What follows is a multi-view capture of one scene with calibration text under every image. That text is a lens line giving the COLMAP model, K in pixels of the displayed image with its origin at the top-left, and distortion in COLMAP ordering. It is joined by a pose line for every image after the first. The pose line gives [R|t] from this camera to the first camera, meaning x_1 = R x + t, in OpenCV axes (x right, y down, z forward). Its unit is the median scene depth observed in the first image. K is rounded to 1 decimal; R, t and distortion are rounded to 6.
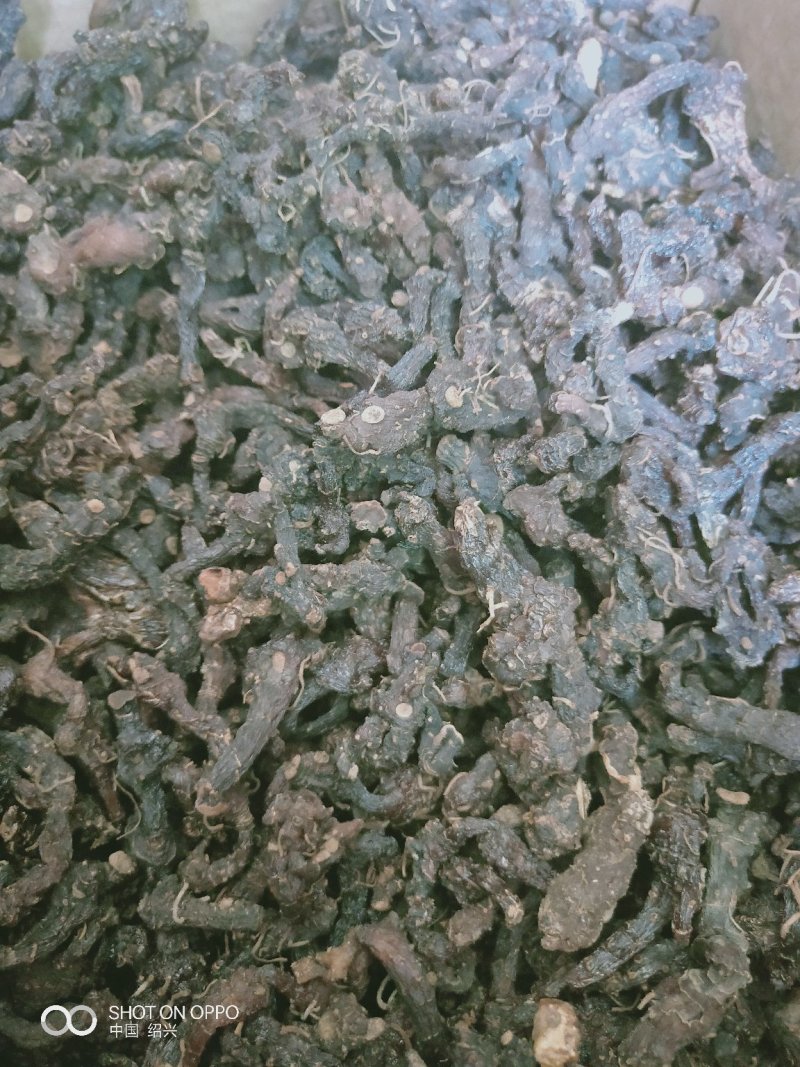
lens RADIAL K [[687.0, 0, 388.5], [0, 687.0, 532.7], [0, 0, 1]] dist [0.003375, -0.029301]
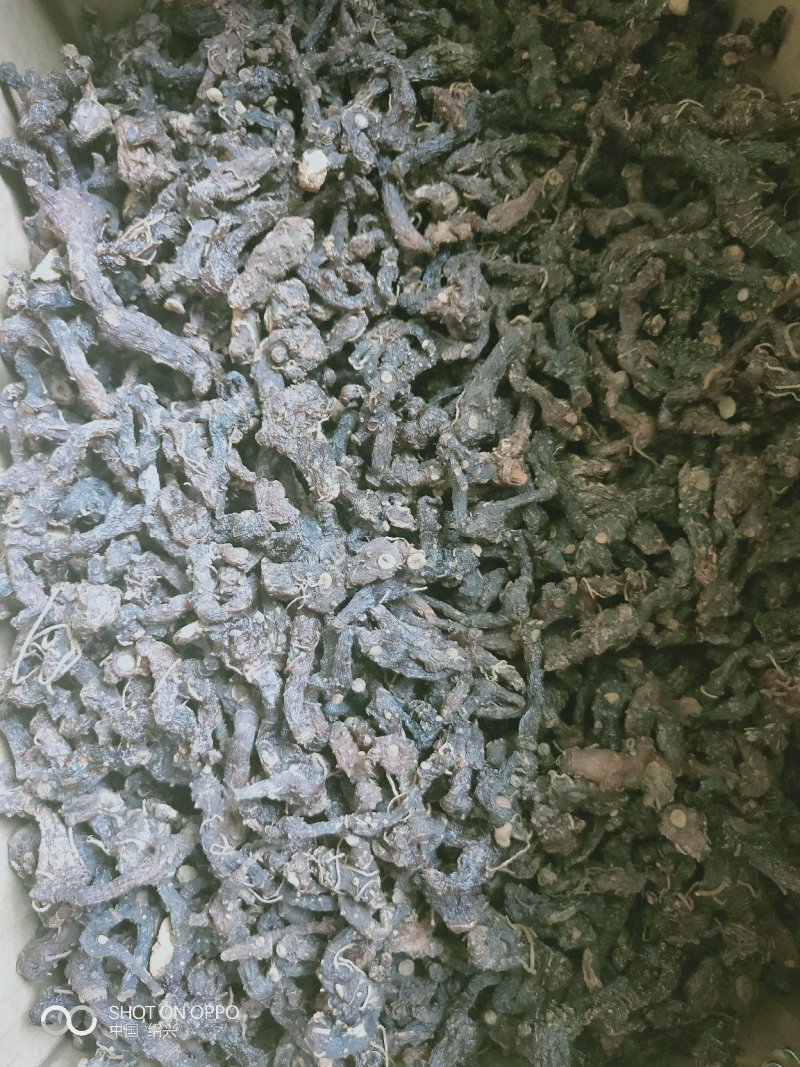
lens RADIAL K [[687.0, 0, 388.5], [0, 687.0, 532.7], [0, 0, 1]] dist [0.003375, -0.029301]
pose [[-0.995959, -0.088597, 0.014709, -0.029674], [0.089047, -0.952868, 0.290024, -0.462189], [-0.011680, 0.290162, 0.956906, -0.278455]]
